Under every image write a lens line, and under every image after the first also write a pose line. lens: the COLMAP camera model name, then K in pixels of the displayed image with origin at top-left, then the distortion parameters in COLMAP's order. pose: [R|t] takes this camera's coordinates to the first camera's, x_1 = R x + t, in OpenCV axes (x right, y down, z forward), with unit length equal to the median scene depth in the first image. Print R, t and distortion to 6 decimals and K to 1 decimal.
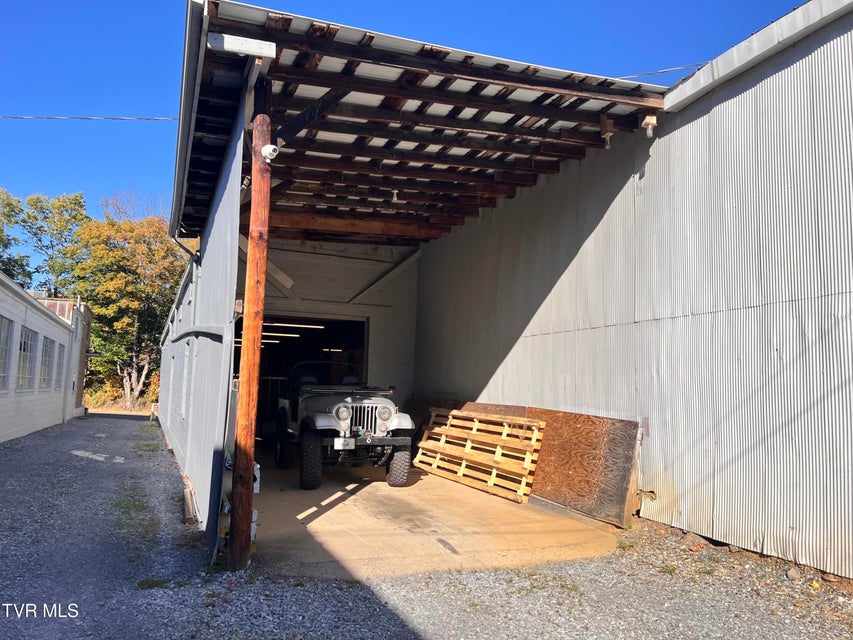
lens RADIAL K [[642.8, 0, 433.5], [0, 642.8, 325.6], [0, 0, 1]] dist [0.047809, -0.052355]
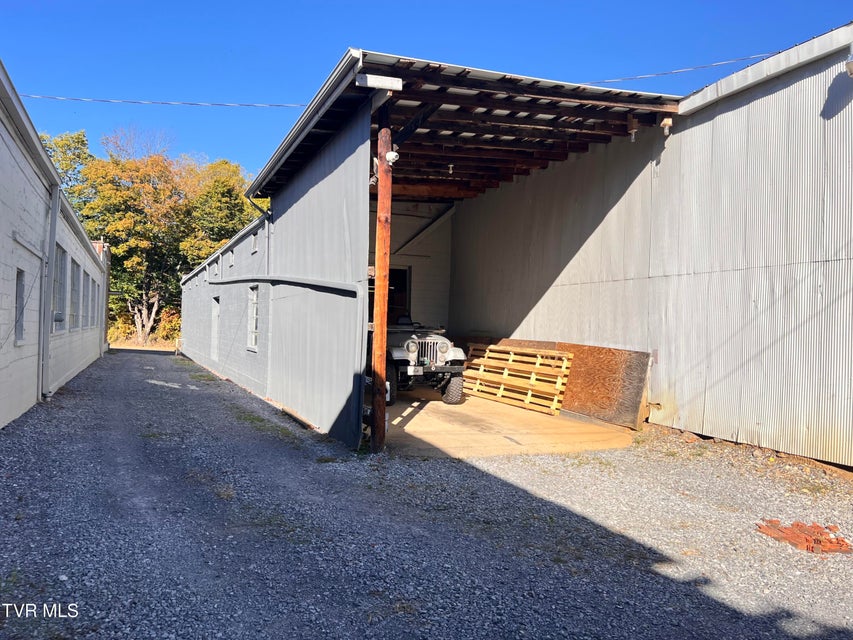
lens RADIAL K [[642.8, 0, 429.8], [0, 642.8, 325.6], [0, 0, 1]] dist [0.047809, -0.052355]
pose [[0.999911, -0.001592, 0.013240, -0.162526], [0.000263, 0.995013, 0.099747, -0.042355], [-0.013332, -0.099735, 0.994925, -0.332745]]
